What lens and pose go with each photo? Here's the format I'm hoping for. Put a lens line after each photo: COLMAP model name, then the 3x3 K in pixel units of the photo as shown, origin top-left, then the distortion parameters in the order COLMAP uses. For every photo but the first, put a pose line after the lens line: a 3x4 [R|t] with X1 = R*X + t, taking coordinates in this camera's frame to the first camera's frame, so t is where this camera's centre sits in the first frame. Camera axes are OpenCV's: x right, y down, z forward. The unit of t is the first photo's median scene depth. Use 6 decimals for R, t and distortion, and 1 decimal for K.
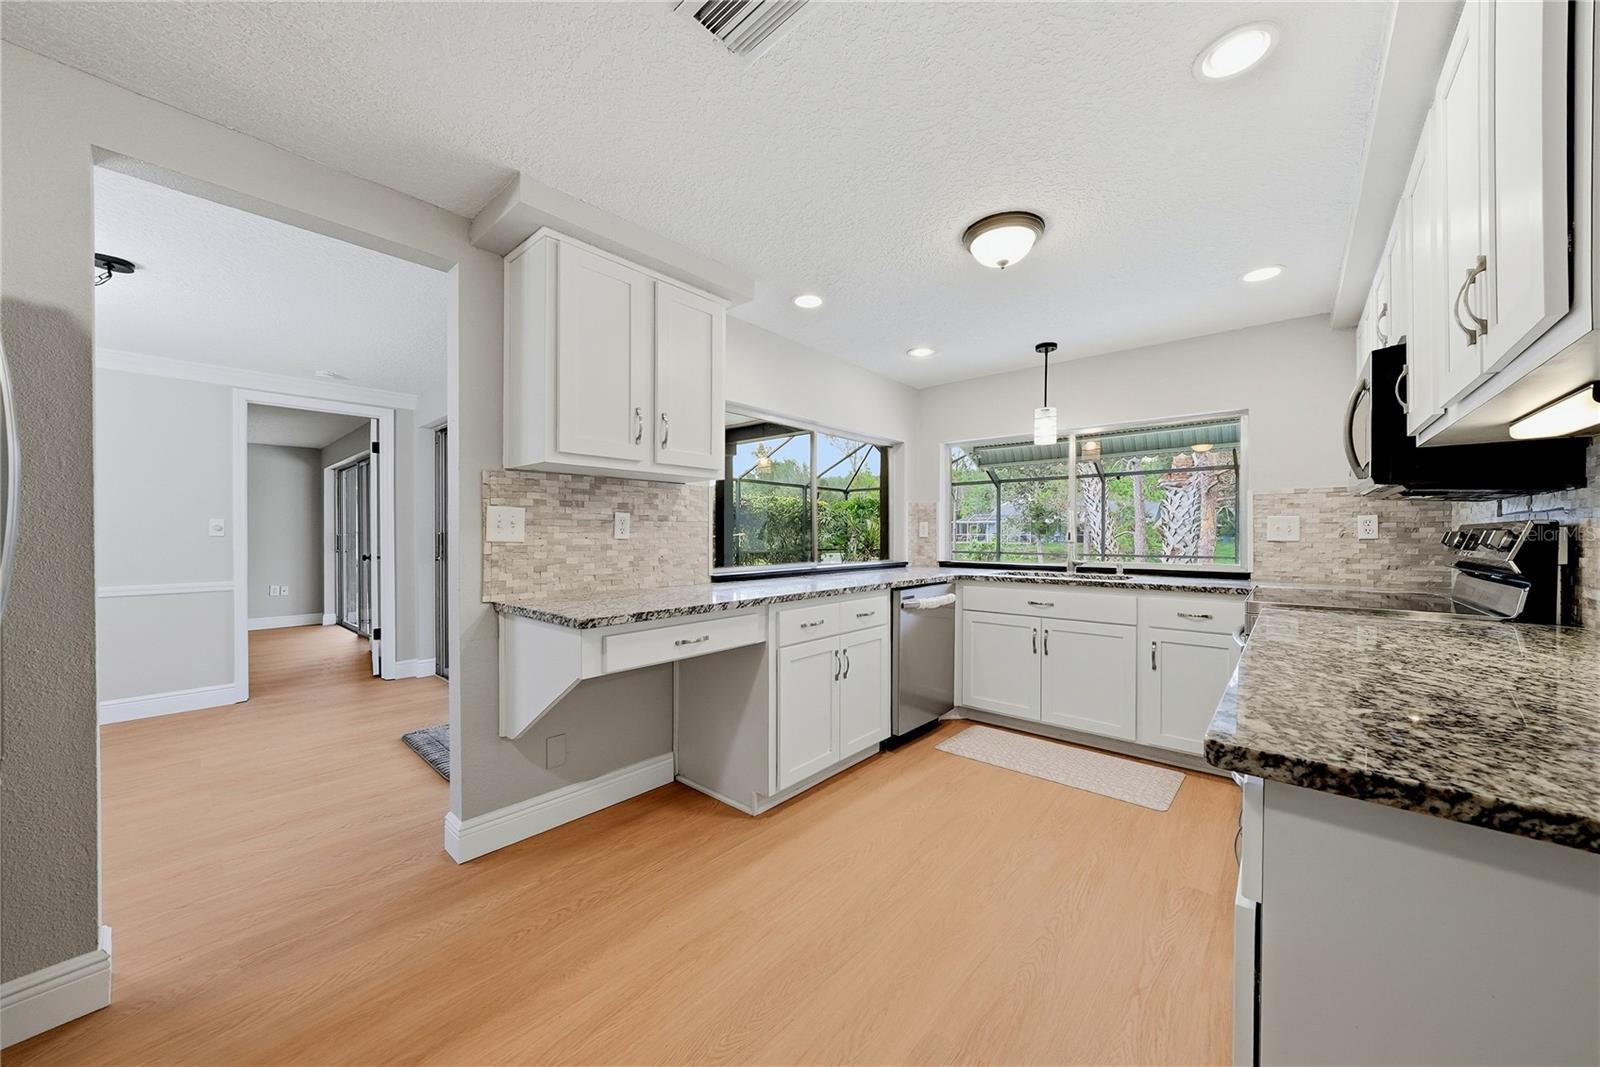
lens RADIAL K [[566.2, 0, 807.7], [0, 566.2, 538.2], [0, 0, 1]] dist [-0.015416, -0.000063]
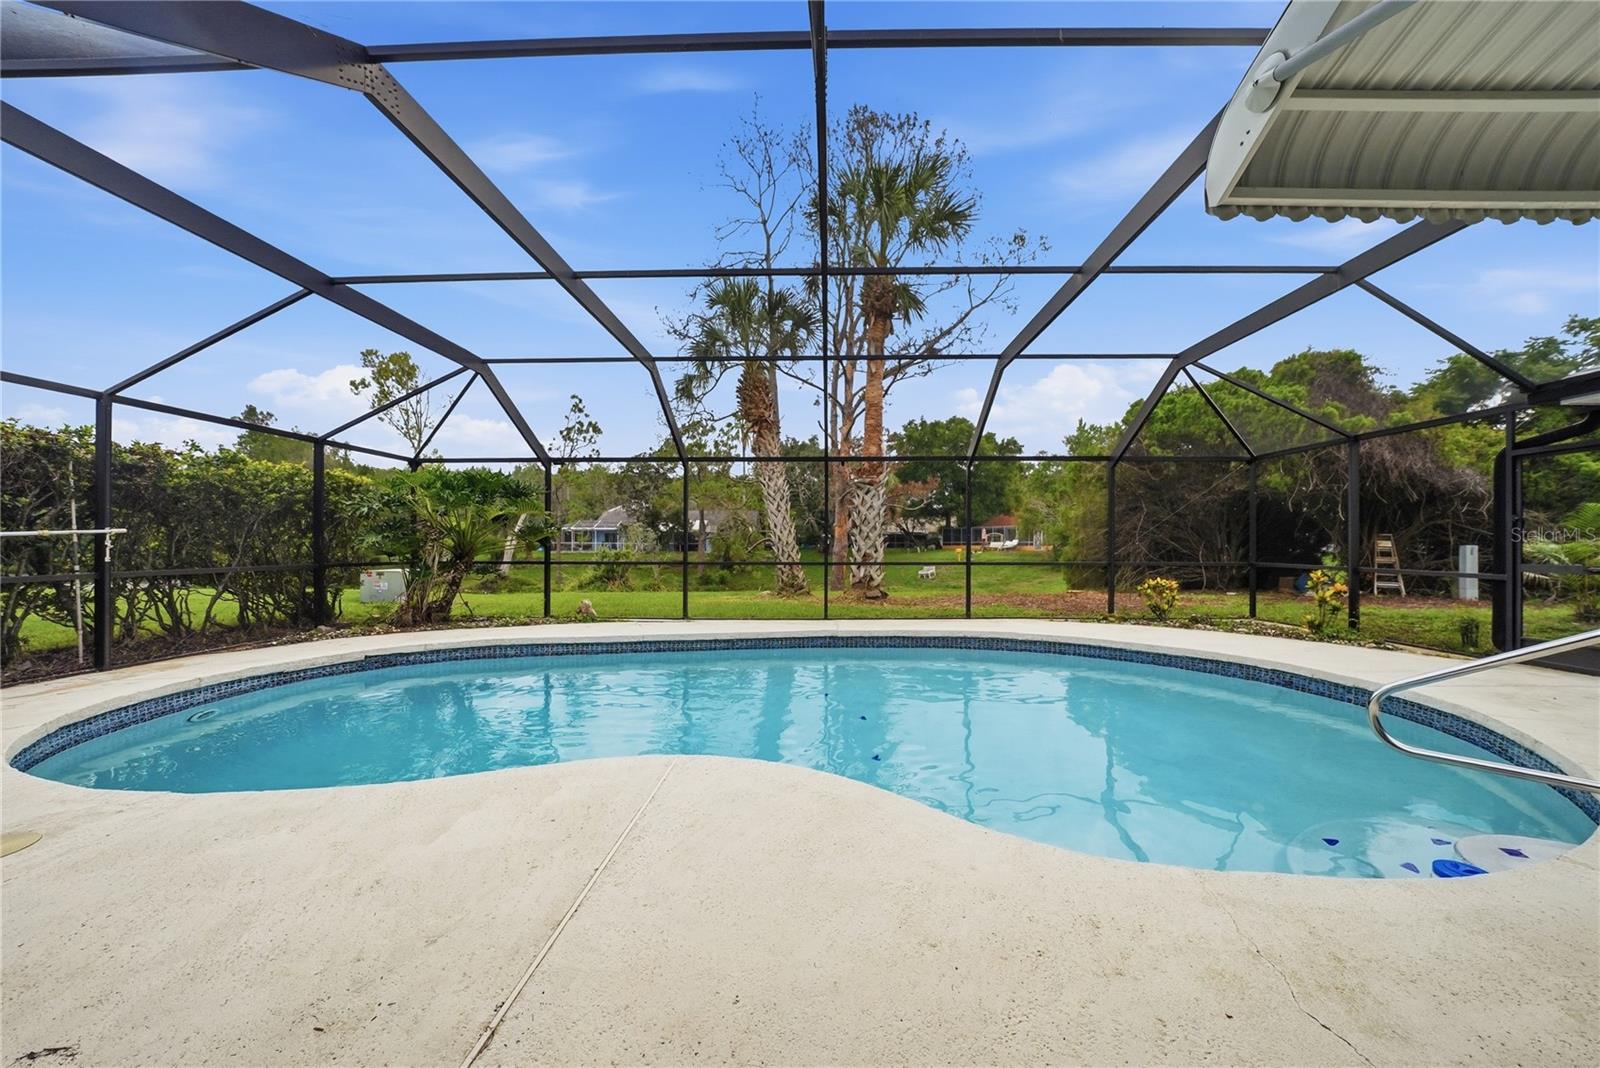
lens RADIAL K [[566.2, 0, 807.7], [0, 566.2, 538.7], [0, 0, 1]] dist [-0.015416, -0.000063]
pose [[0.768524, 0.007134, 0.639782, 0.038896], [0.004052, 0.999864, -0.016016, 0.022577], [-0.639808, 0.014901, 0.768390, 1.106684]]
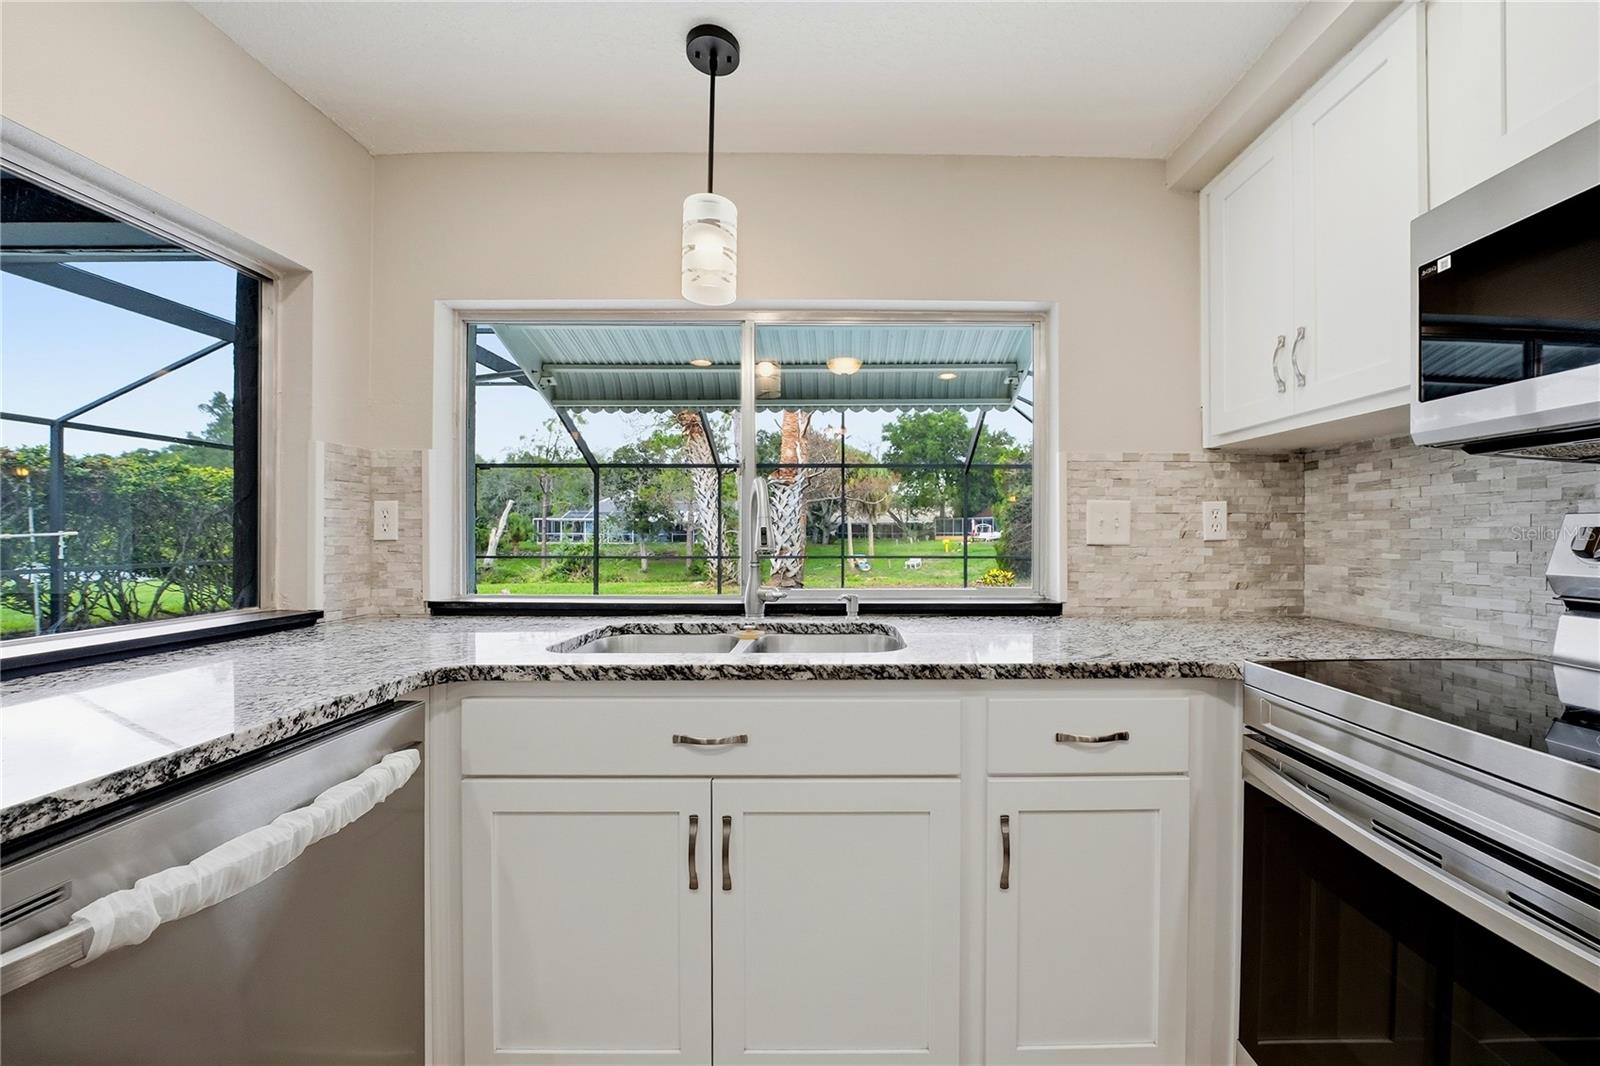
lens RADIAL K [[583.9, 0, 845.8], [0, 583.9, 530.6], [0, 0, 1]] dist [-0.011554, 0.000132]
pose [[0.746579, 0.003794, 0.665286, 0.178031], [0.004190, 0.999937, -0.010404, -0.002619], [-0.665284, 0.010555, 0.746516, 0.505100]]
